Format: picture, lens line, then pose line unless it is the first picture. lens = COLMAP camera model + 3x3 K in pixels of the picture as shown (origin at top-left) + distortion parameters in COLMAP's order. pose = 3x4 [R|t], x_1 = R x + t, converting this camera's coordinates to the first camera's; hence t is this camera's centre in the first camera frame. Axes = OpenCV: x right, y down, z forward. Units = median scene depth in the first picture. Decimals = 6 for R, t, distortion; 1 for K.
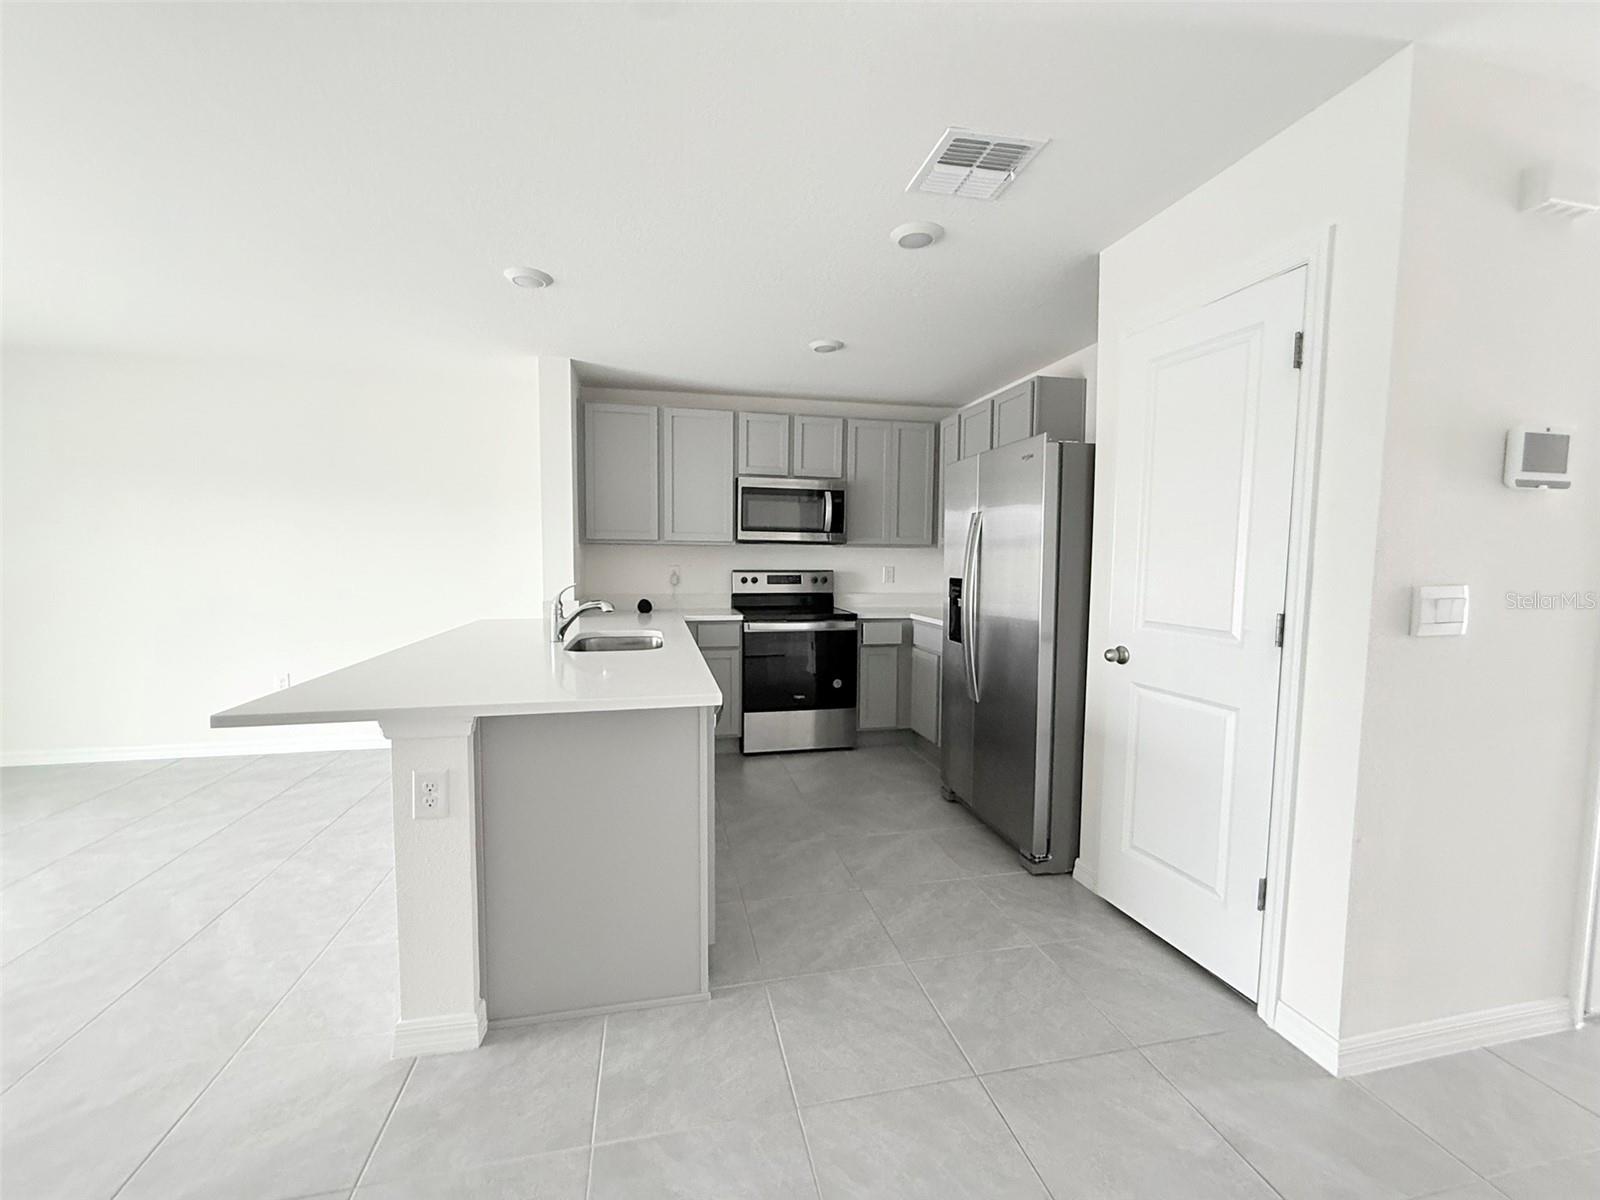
lens RADIAL K [[636.5, 0, 794.4], [0, 636.5, 601.3], [0, 0, 1]] dist [-0.002690, -0.000004]
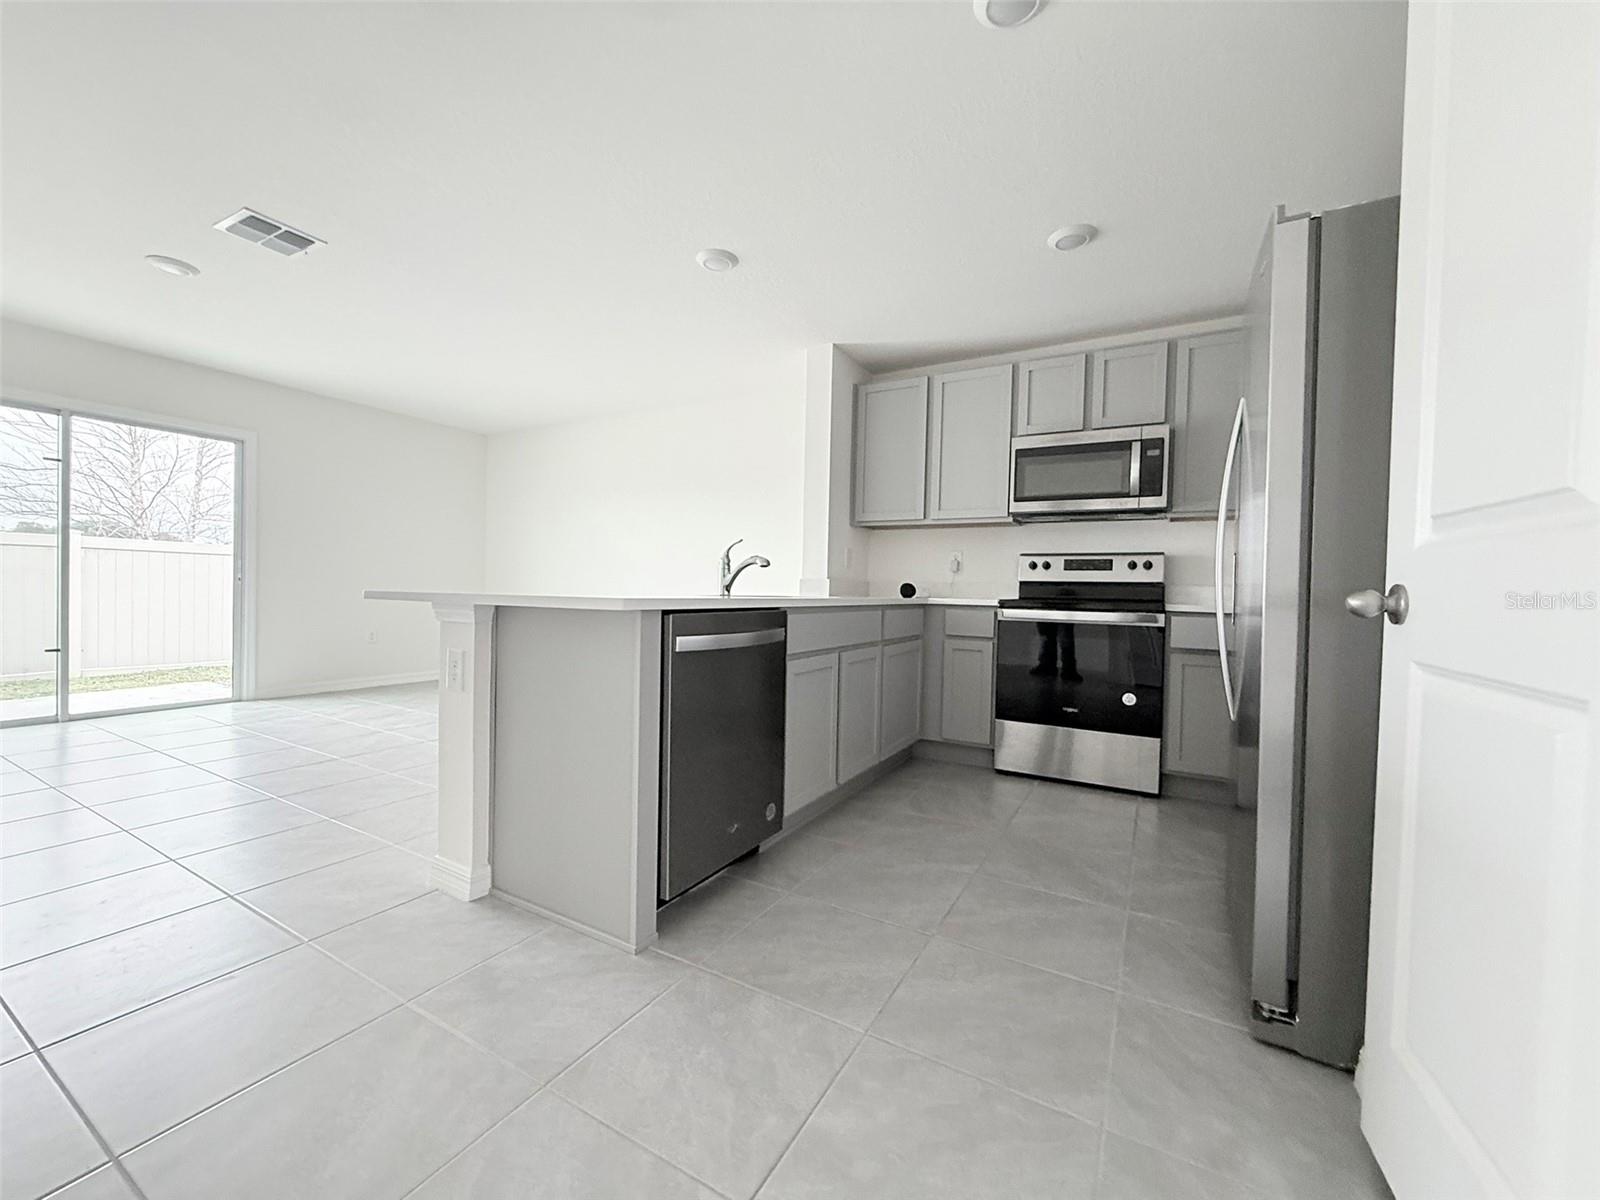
lens RADIAL K [[636.5, 0, 795.9], [0, 636.5, 602.7], [0, 0, 1]] dist [-0.002690, -0.000004]
pose [[0.739110, 0.021274, -0.673249, 0.274043], [-0.060762, 0.997532, -0.035185, 0.068561], [0.670839, 0.066913, 0.738578, 0.205015]]
